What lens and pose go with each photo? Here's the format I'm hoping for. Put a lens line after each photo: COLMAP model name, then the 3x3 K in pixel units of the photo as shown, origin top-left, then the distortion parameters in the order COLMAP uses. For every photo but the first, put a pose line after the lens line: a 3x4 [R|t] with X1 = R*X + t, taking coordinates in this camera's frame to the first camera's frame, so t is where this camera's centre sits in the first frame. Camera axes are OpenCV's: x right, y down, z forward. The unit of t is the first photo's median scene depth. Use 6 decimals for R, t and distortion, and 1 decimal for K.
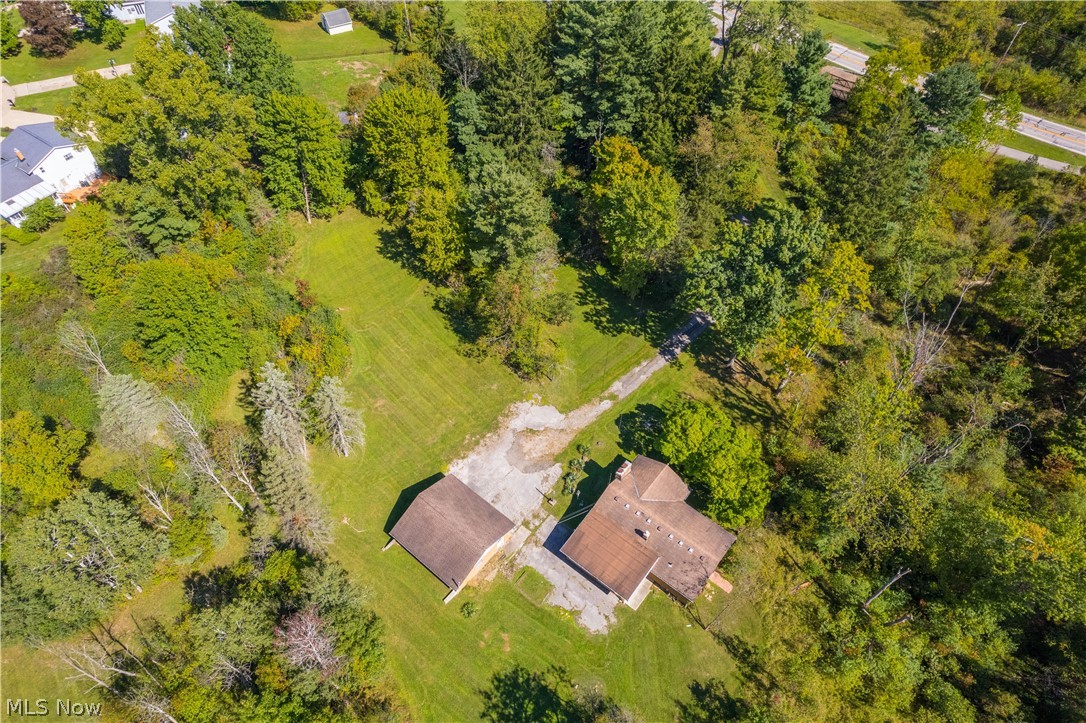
lens RADIAL K [[696.4, 0, 539.3], [0, 696.4, 360.1], [0, 0, 1]] dist [-0.085761, 0.080635]
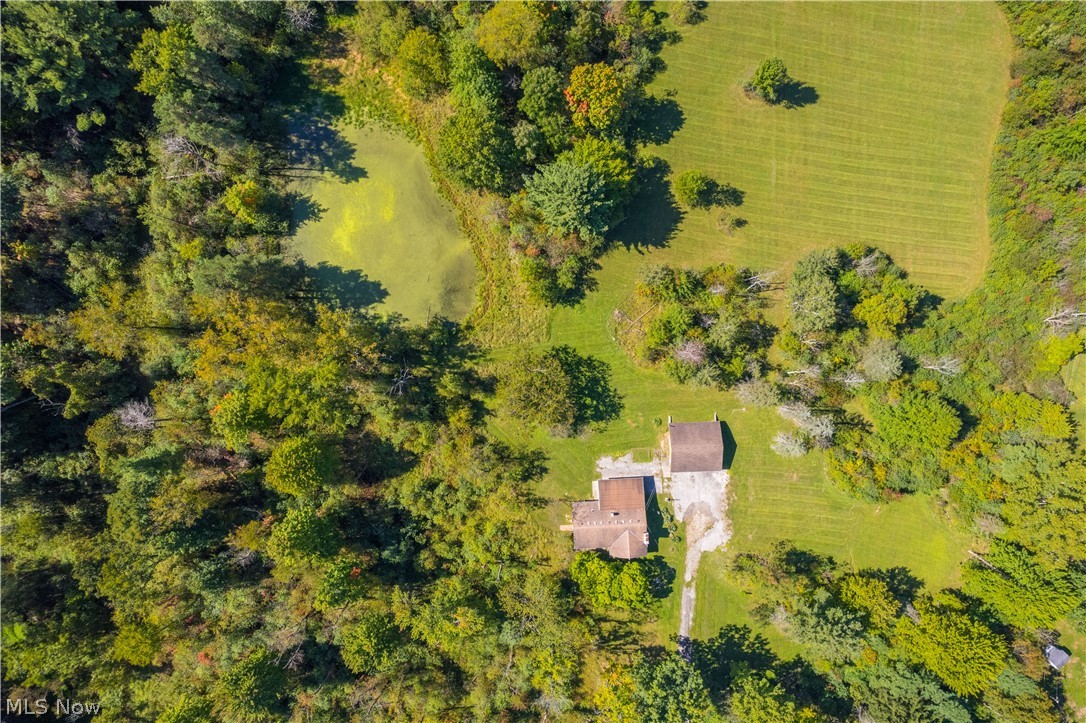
lens RADIAL K [[696.4, 0, 539.3], [0, 696.4, 360.1], [0, 0, 1]] dist [-0.085761, 0.080635]
pose [[-0.743120, 0.669044, -0.012337, 0.041933], [-0.526124, -0.572784, 0.628579, -0.486341], [0.413481, 0.473601, 0.777648, -0.599140]]
